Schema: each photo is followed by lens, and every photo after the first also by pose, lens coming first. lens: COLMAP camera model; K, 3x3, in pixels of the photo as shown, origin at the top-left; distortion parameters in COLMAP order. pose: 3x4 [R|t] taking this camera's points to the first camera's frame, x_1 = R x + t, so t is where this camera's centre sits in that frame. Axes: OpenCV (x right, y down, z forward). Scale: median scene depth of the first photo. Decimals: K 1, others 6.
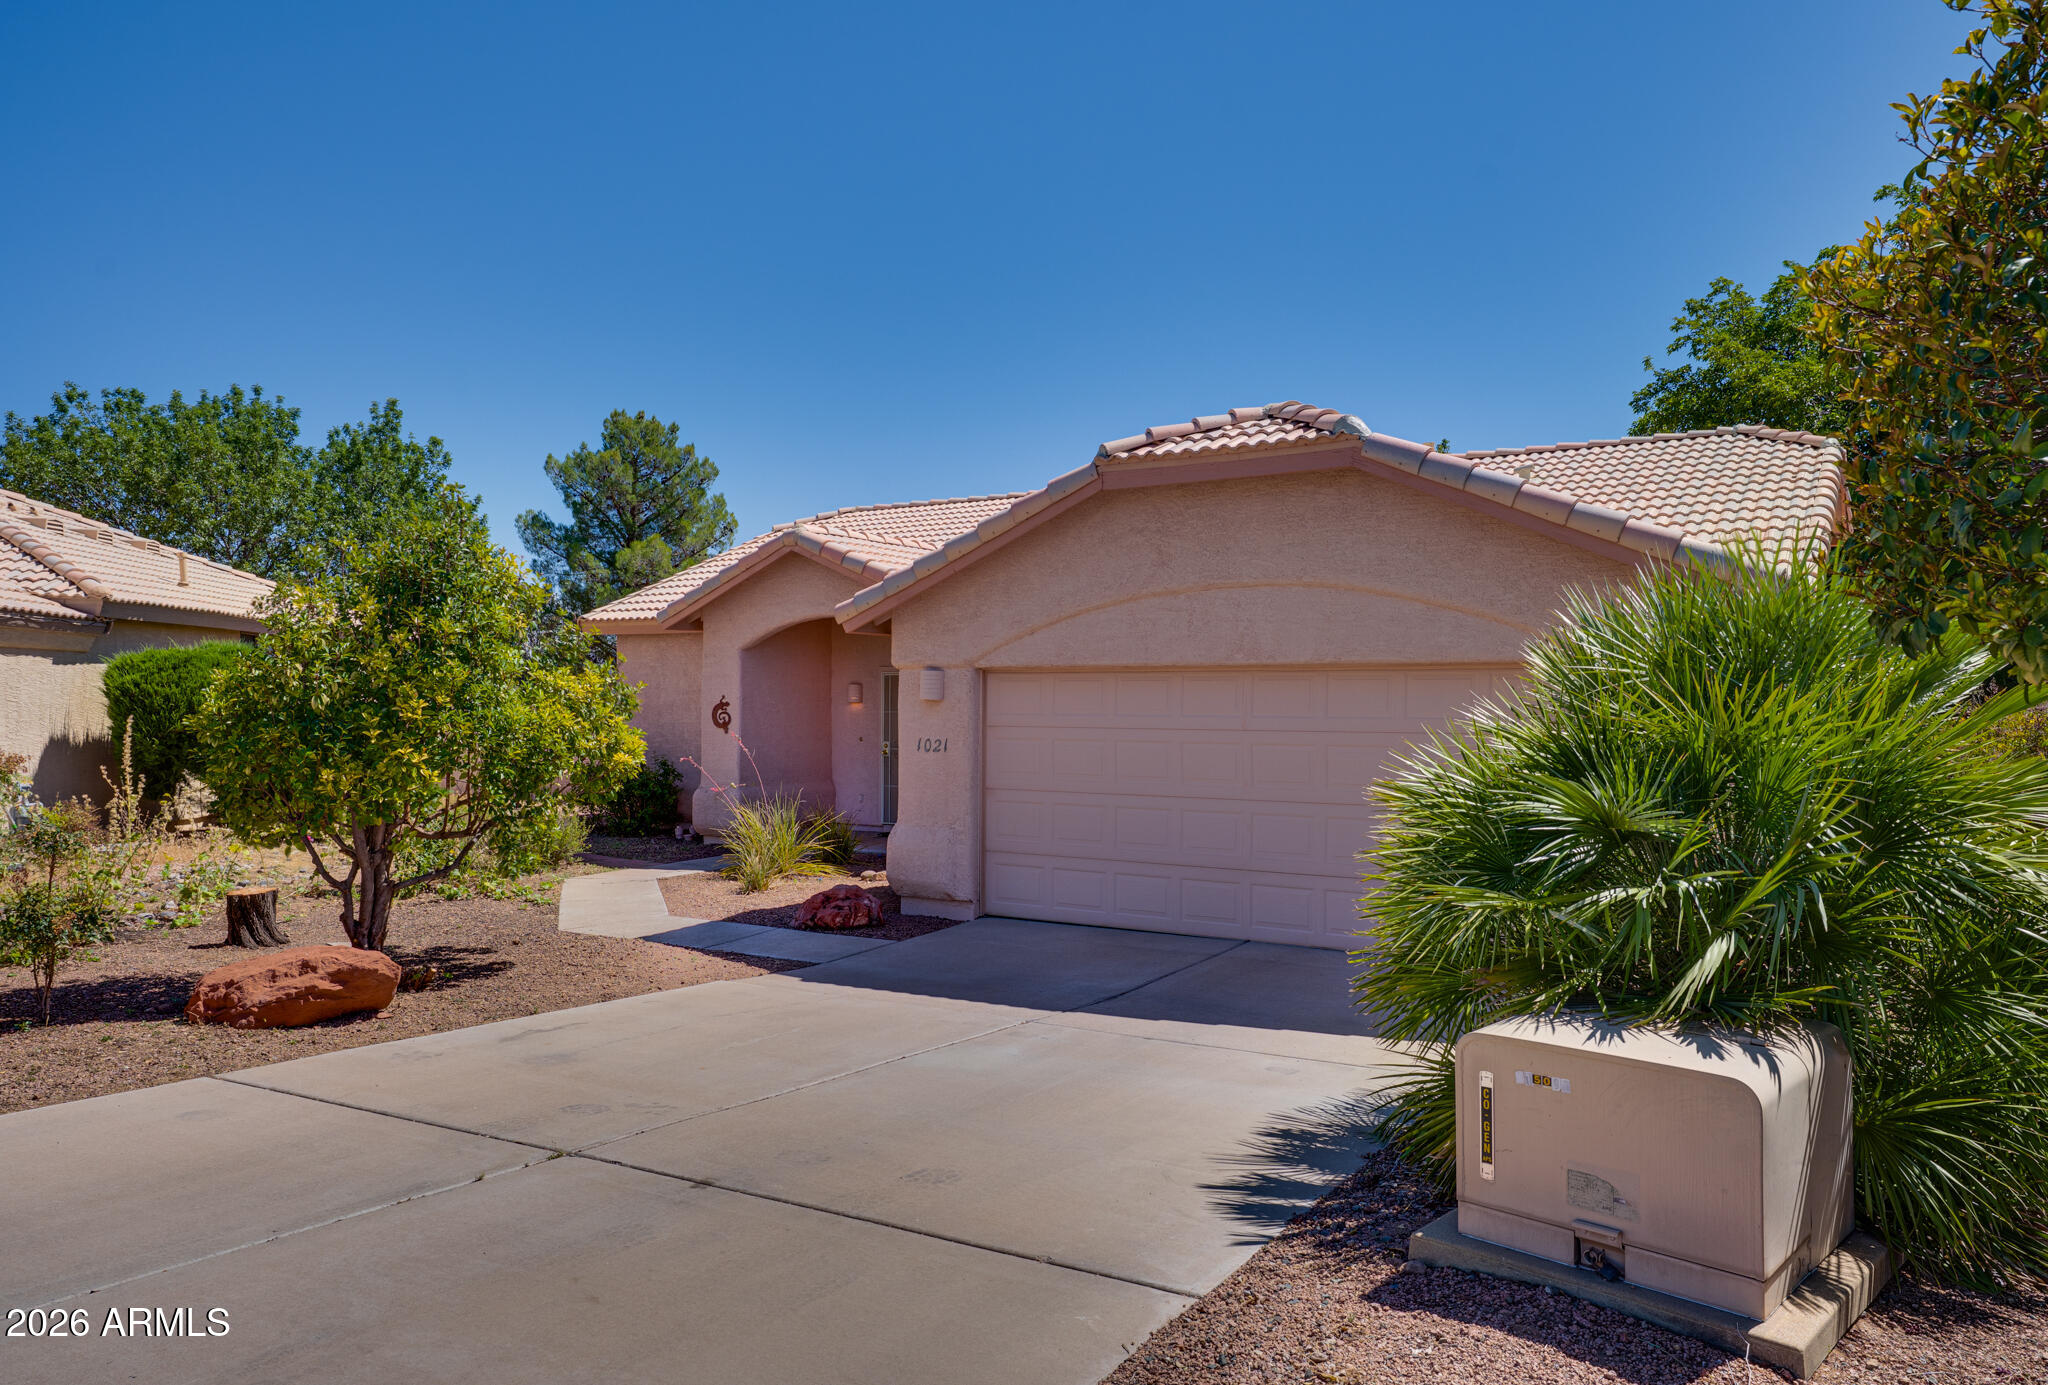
lens RADIAL K [[1378.8, 0, 1062.1], [0, 1378.8, 697.2], [0, 0, 1]] dist [0.027220, -0.000852]
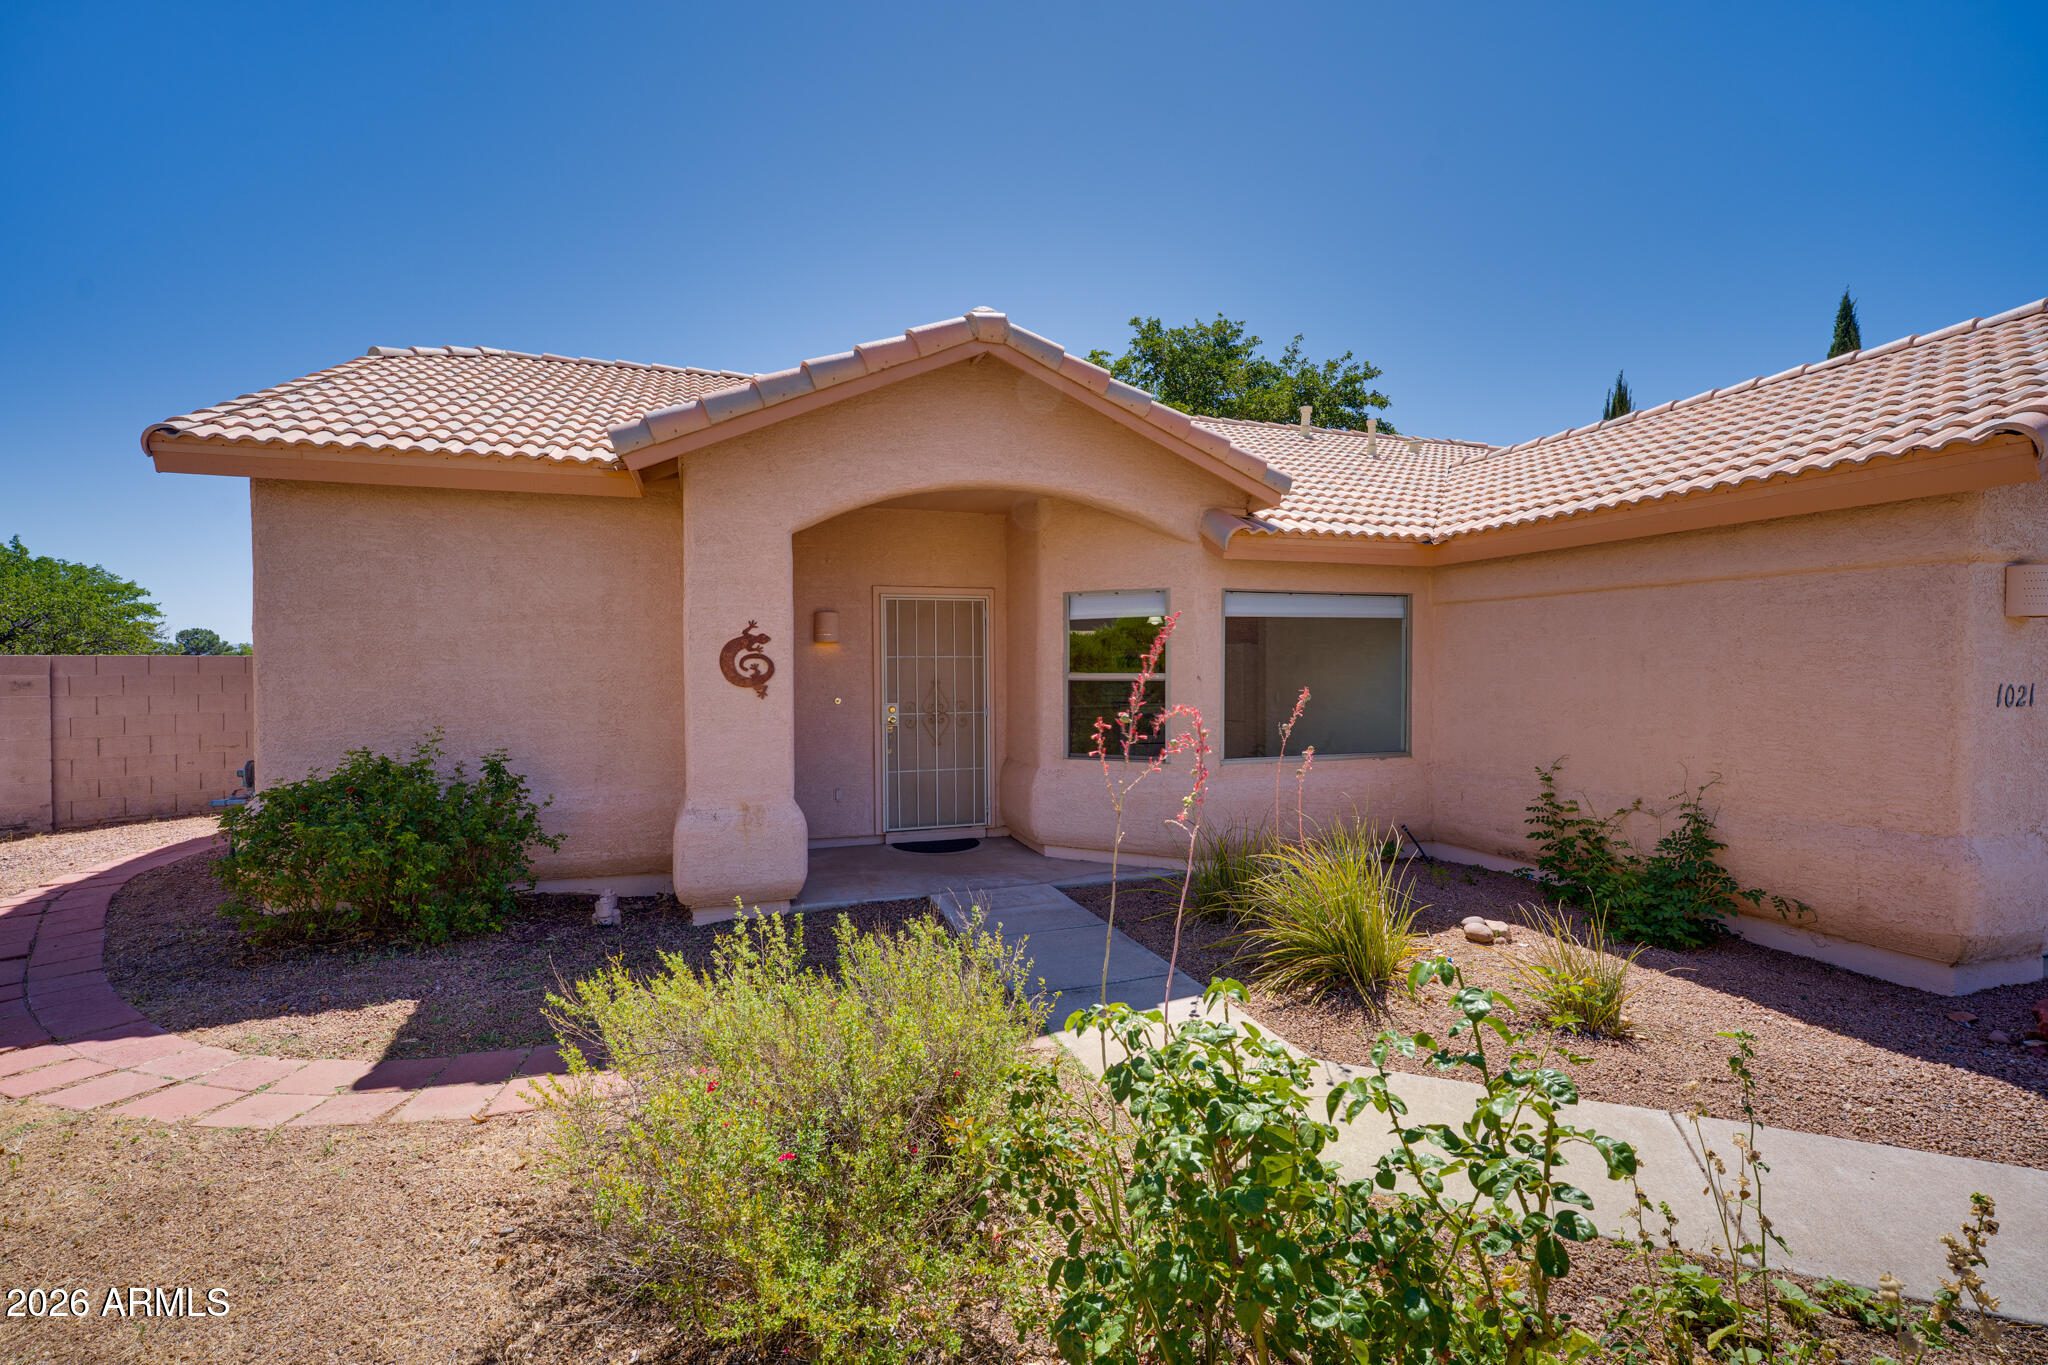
lens RADIAL K [[926.3, 0, 1024.0], [0, 926.3, 682.5], [0, 0, 1]] dist [-0.016048, 0.001234]
pose [[0.652223, -0.019179, 0.757784, -0.725746], [0.001519, 0.999711, 0.023995, 0.021555], [-0.758025, -0.014499, 0.652064, 1.182497]]
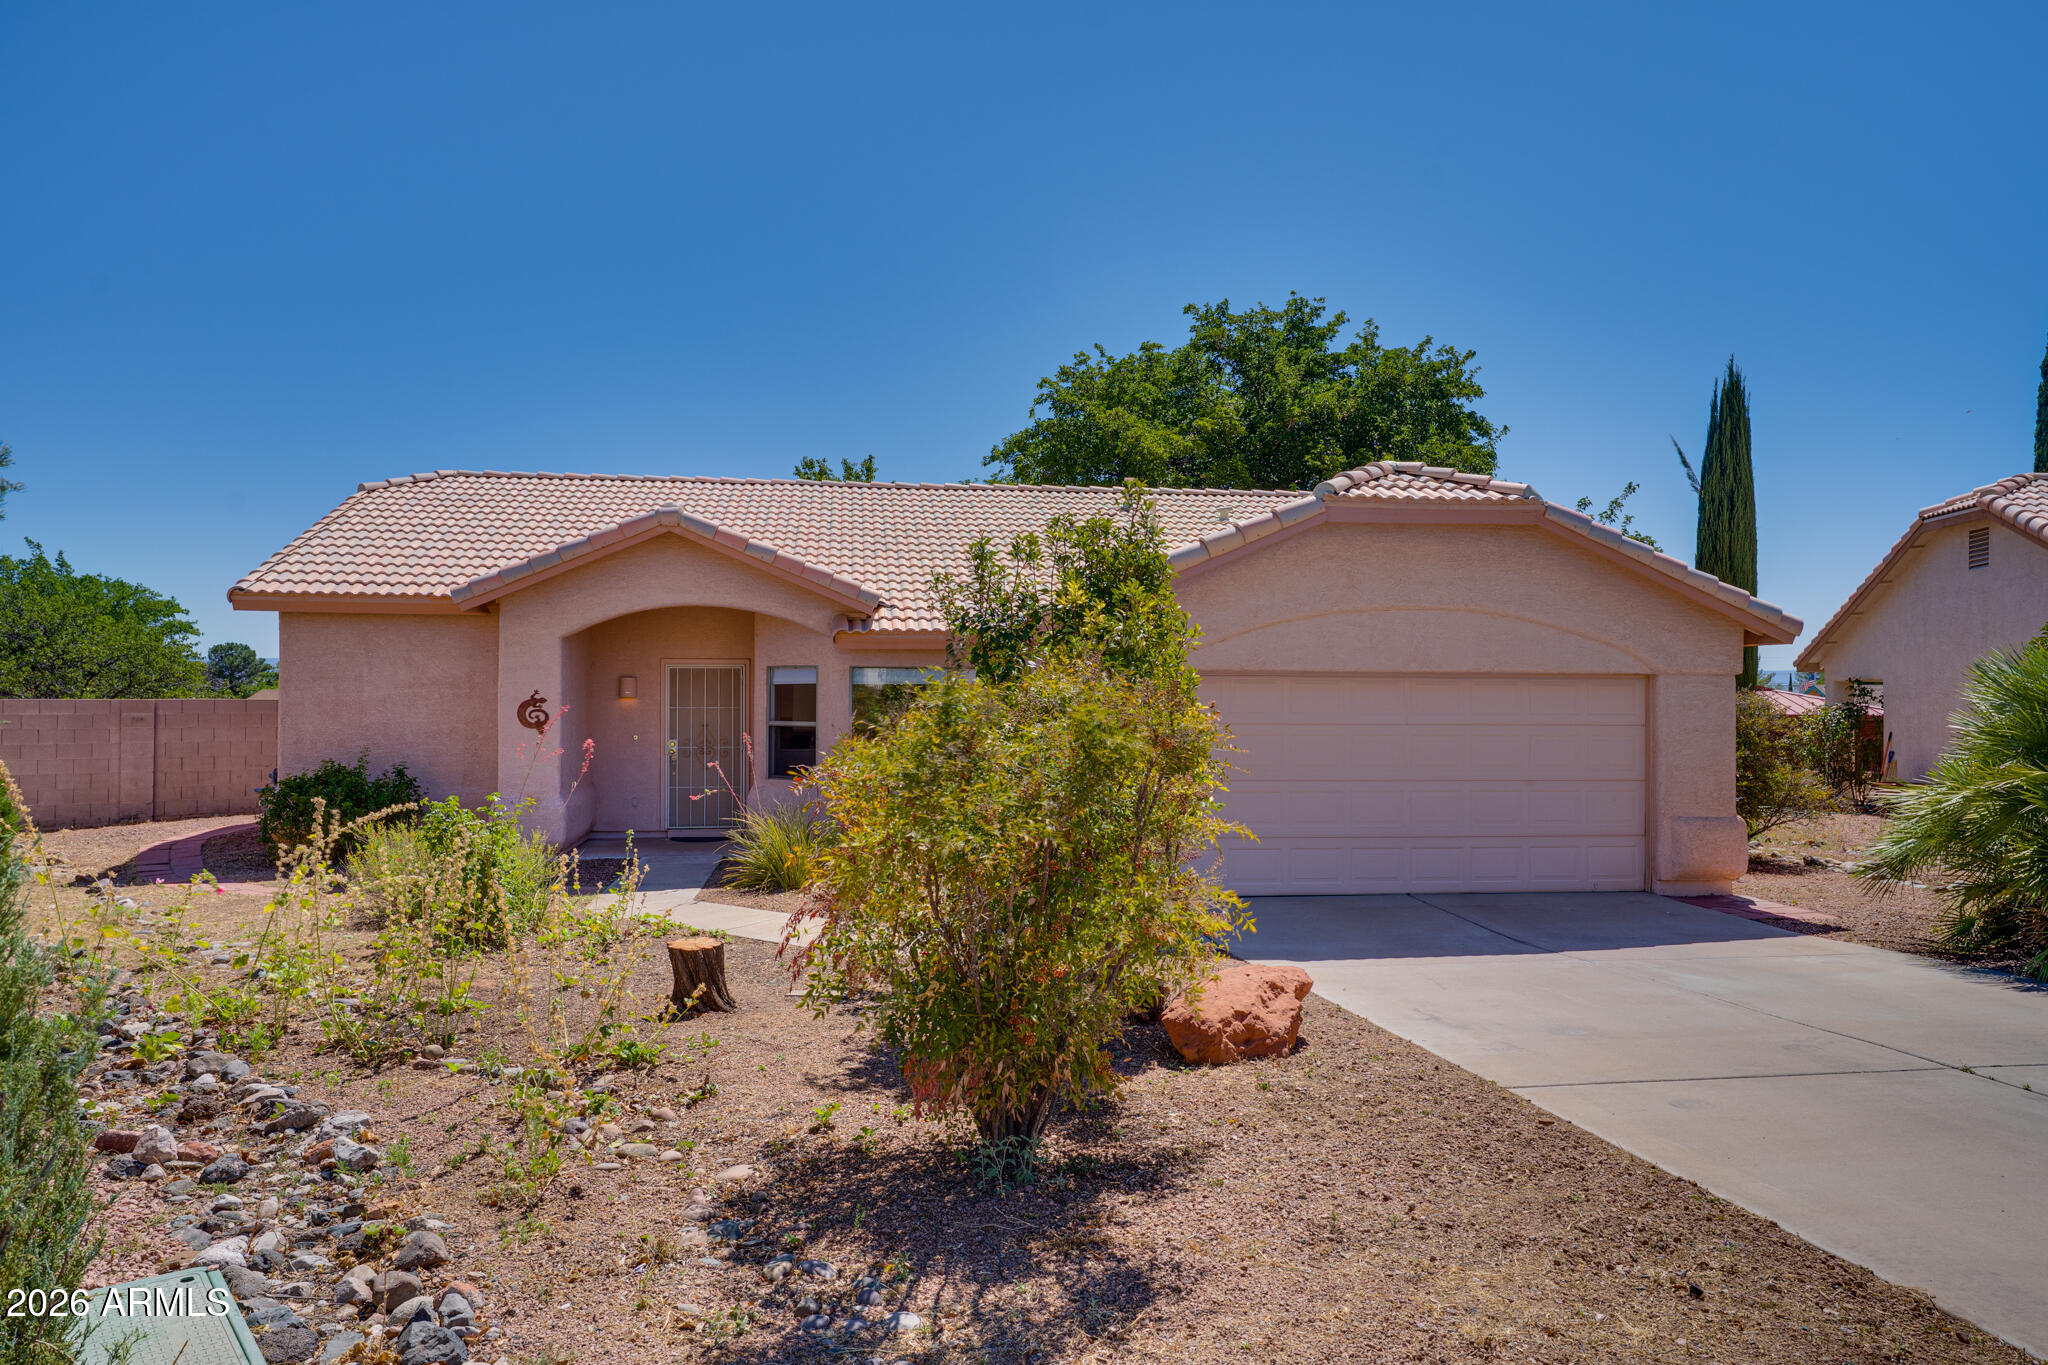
lens RADIAL K [[1328.4, 0, 1024.0], [0, 1328.4, 682.5], [0, 0, 1]] dist [0.019977, -0.002456]
pose [[0.788985, 0.004321, 0.614398, -0.861256], [-0.004324, 0.999990, -0.001480, -0.010465], [-0.614398, -0.001489, 0.788995, 0.263481]]
